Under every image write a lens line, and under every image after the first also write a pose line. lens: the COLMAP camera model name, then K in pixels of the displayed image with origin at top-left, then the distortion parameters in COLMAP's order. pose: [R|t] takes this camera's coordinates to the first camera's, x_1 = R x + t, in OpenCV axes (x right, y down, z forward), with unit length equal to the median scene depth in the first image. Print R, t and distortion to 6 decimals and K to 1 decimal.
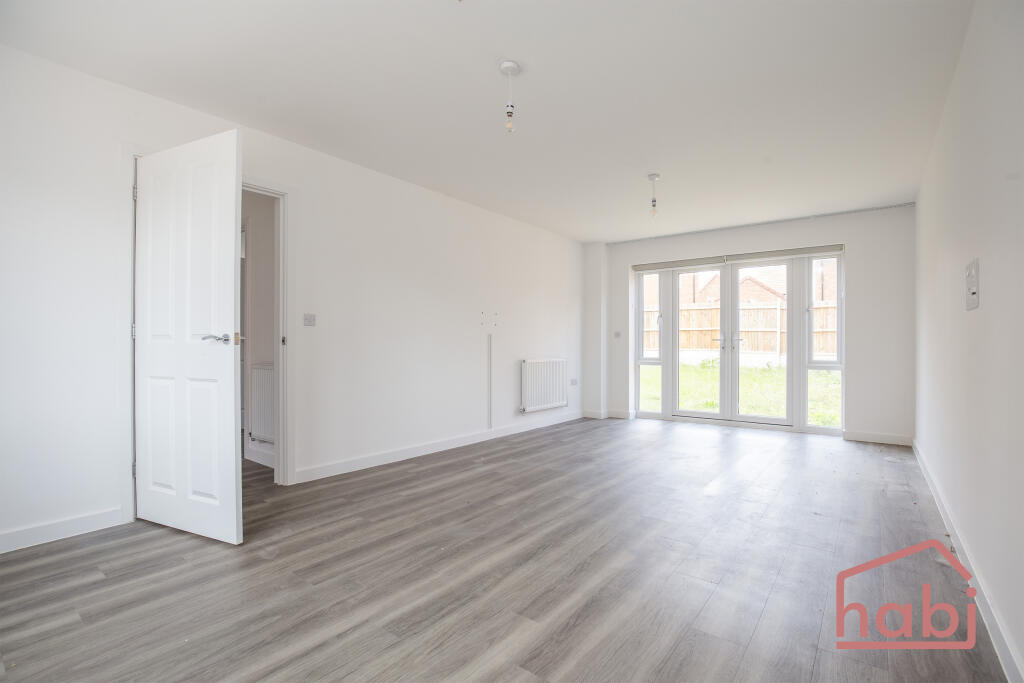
lens RADIAL K [[475.9, 0, 512.0], [0, 475.9, 341.5], [0, 0, 1]] dist [-0.000358, -0.000013]
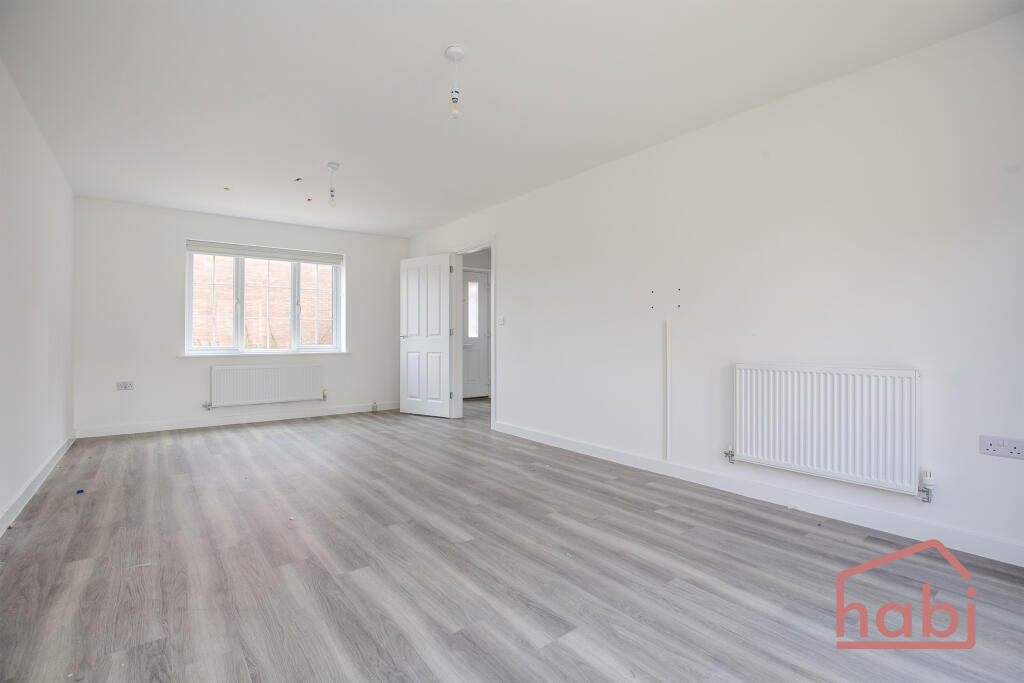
lens RADIAL K [[475.9, 0, 512.0], [0, 475.9, 341.5], [0, 0, 1]] dist [-0.000358, -0.000013]
pose [[-0.266572, -0.014482, -0.963706, 0.893205], [-0.000114, 0.999888, -0.014994, 0.042122], [0.963815, -0.003888, -0.266544, 1.343659]]
